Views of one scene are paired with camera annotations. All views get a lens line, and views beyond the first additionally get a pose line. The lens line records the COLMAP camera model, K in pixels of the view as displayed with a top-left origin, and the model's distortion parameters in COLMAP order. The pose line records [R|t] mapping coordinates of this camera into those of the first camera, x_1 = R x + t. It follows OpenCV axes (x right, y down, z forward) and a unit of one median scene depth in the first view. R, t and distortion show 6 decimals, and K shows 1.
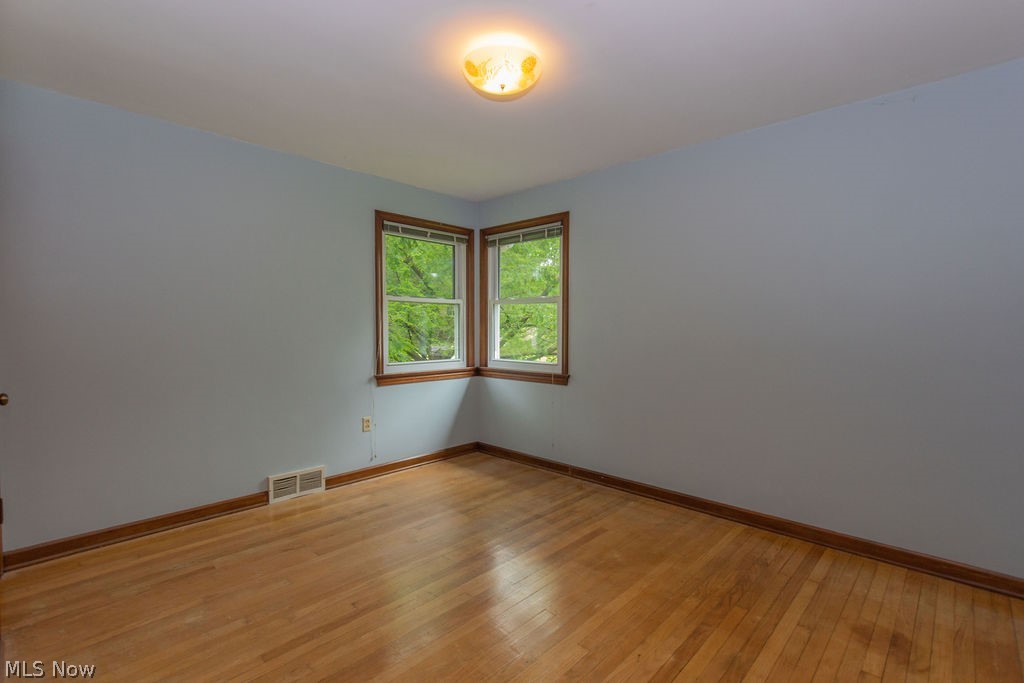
lens RADIAL K [[483.0, 0, 509.5], [0, 483.0, 336.3], [0, 0, 1]] dist [0.004534, -0.006343]
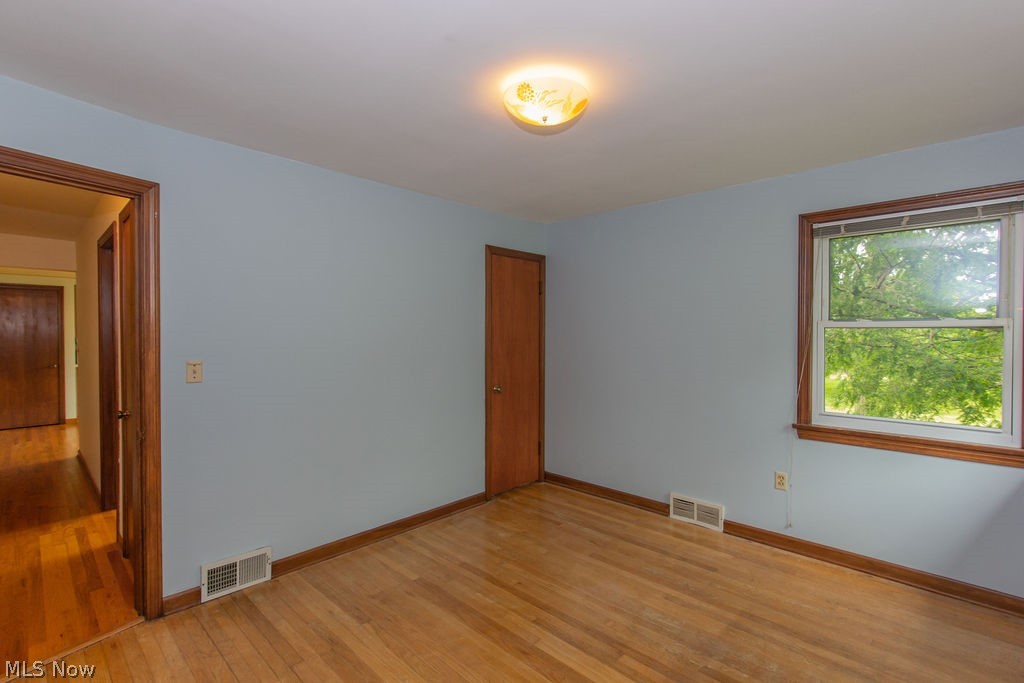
lens RADIAL K [[483.0, 0, 517.2], [0, 483.0, 338.1], [0, 0, 1]] dist [0.004534, -0.006343]
pose [[-0.023233, 0.009888, -0.999681, 0.661925], [-0.018096, 0.999783, 0.010309, -0.075870], [0.999566, 0.018330, -0.023049, 0.704095]]
